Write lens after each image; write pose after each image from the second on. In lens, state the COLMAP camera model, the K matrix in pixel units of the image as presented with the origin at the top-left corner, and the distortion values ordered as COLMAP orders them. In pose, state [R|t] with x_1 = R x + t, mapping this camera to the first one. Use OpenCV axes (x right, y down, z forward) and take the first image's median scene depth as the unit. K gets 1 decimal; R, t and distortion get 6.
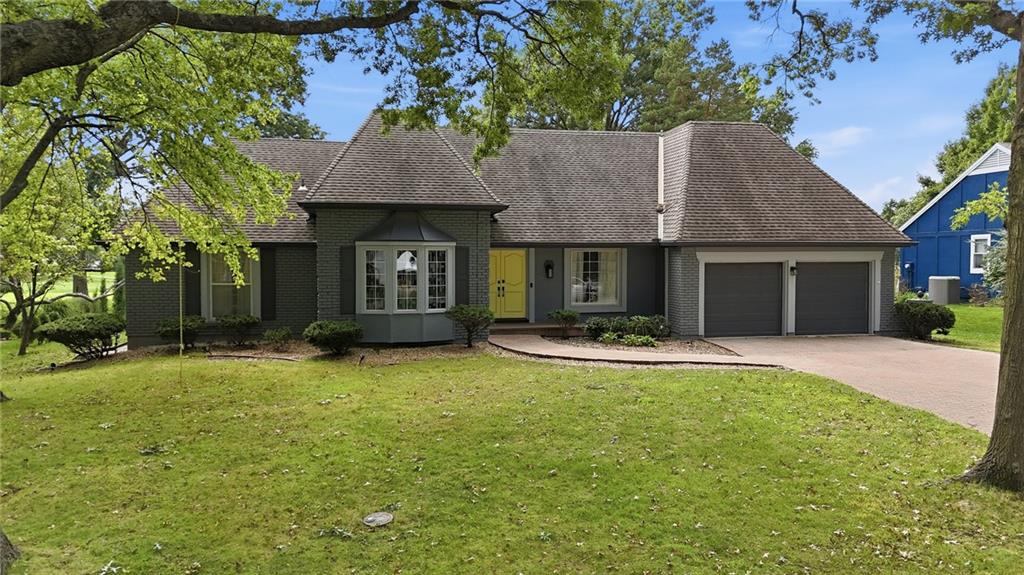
lens RADIAL K [[760.4, 0, 518.2], [0, 760.4, 284.1], [0, 0, 1]] dist [0.023808, -0.001417]
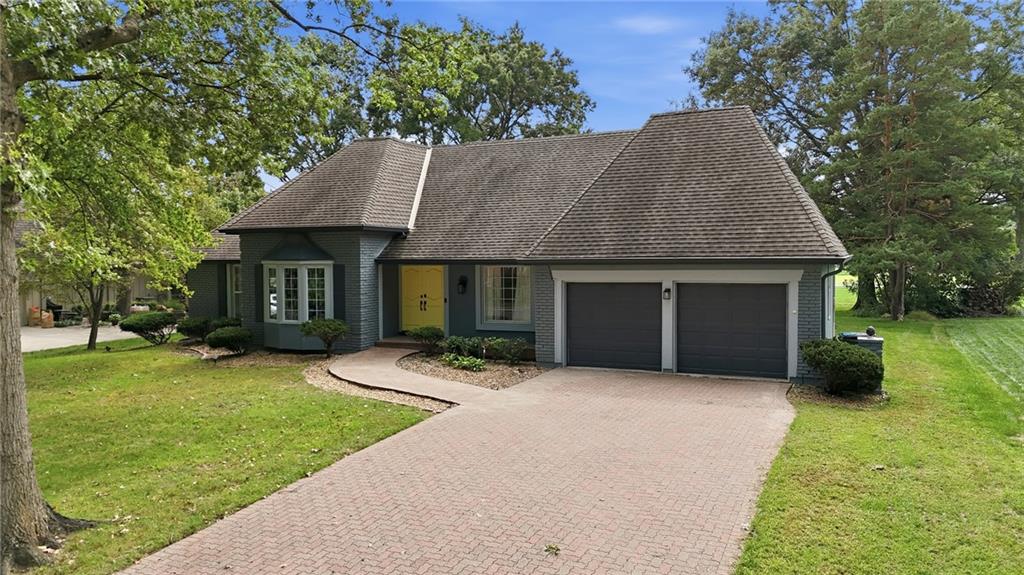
lens RADIAL K [[760.4, 0, 518.2], [0, 760.4, 284.1], [0, 0, 1]] dist [0.023808, -0.001417]
pose [[0.805903, 0.015005, -0.591858, 0.728741], [-0.021022, 0.999774, -0.003279, -0.021830], [0.591675, 0.015085, 0.806036, 0.258834]]
